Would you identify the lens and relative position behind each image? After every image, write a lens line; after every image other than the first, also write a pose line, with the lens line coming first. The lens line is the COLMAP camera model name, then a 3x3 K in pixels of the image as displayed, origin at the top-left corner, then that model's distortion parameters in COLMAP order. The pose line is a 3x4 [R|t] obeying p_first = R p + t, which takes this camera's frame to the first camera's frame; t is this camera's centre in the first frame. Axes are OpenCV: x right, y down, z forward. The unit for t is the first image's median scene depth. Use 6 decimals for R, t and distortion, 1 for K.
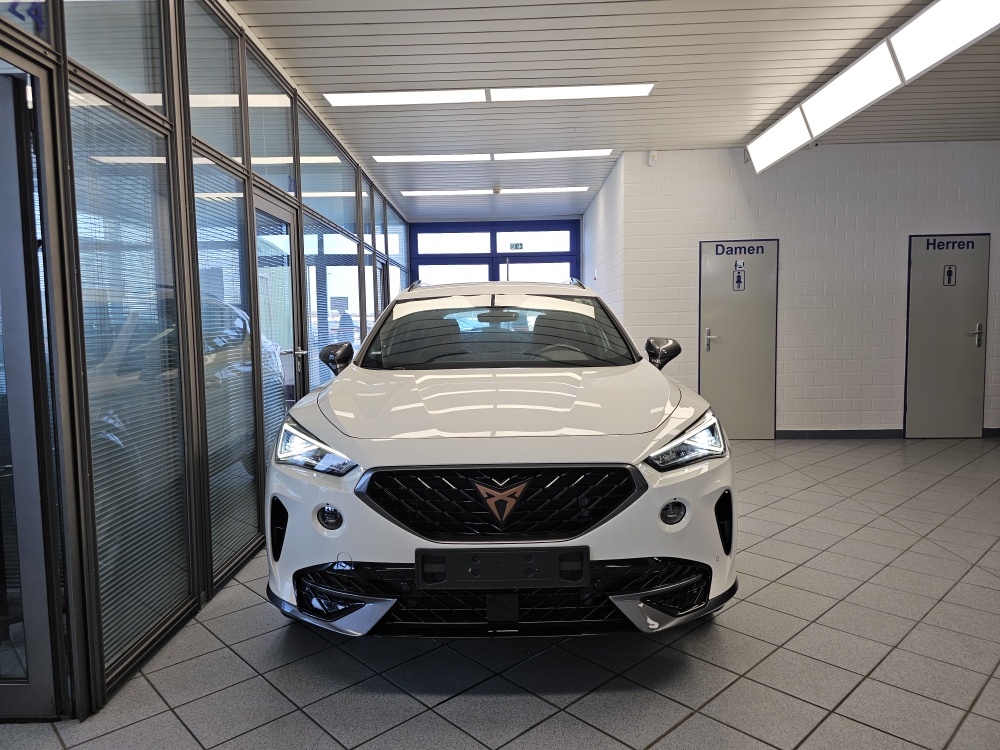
lens RADIAL K [[711.6, 0, 500.0], [0, 711.6, 375.0], [0, 0, 1]] dist [-0.021794, -0.004876]
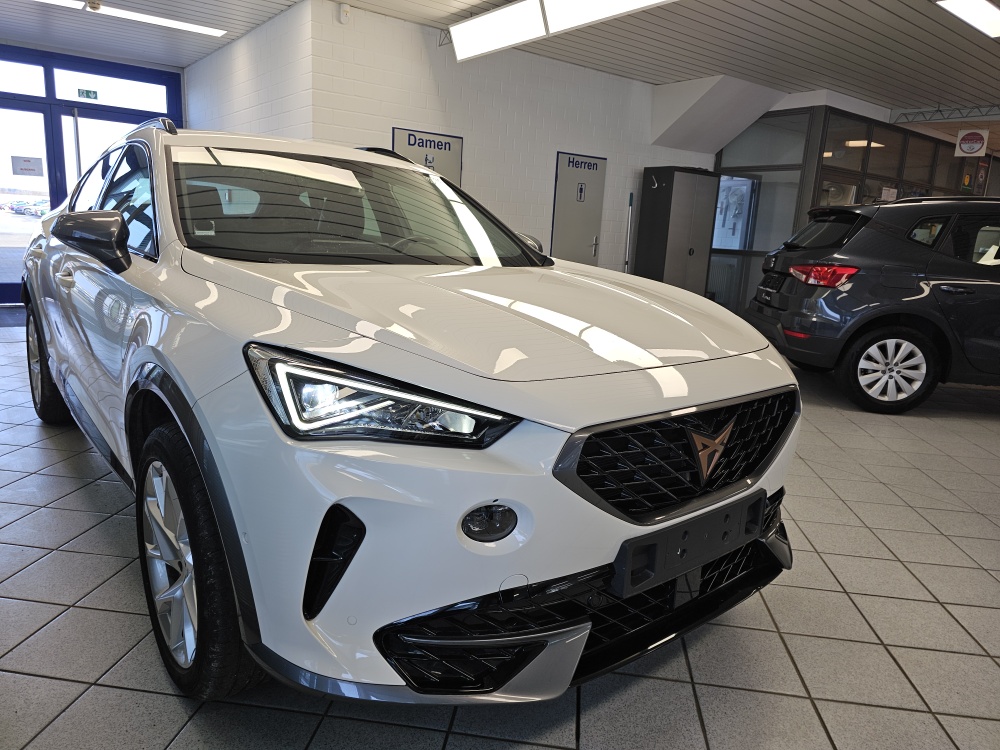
lens RADIAL K [[694.1, 0, 480.7], [0, 694.1, 379.7], [0, 0, 1]] dist [0.004557, -0.006169]
pose [[0.737718, -0.084814, 0.669760, -0.254632], [-0.015031, 0.989768, 0.141894, 0.001635], [-0.674941, -0.114745, 0.728895, 0.250346]]
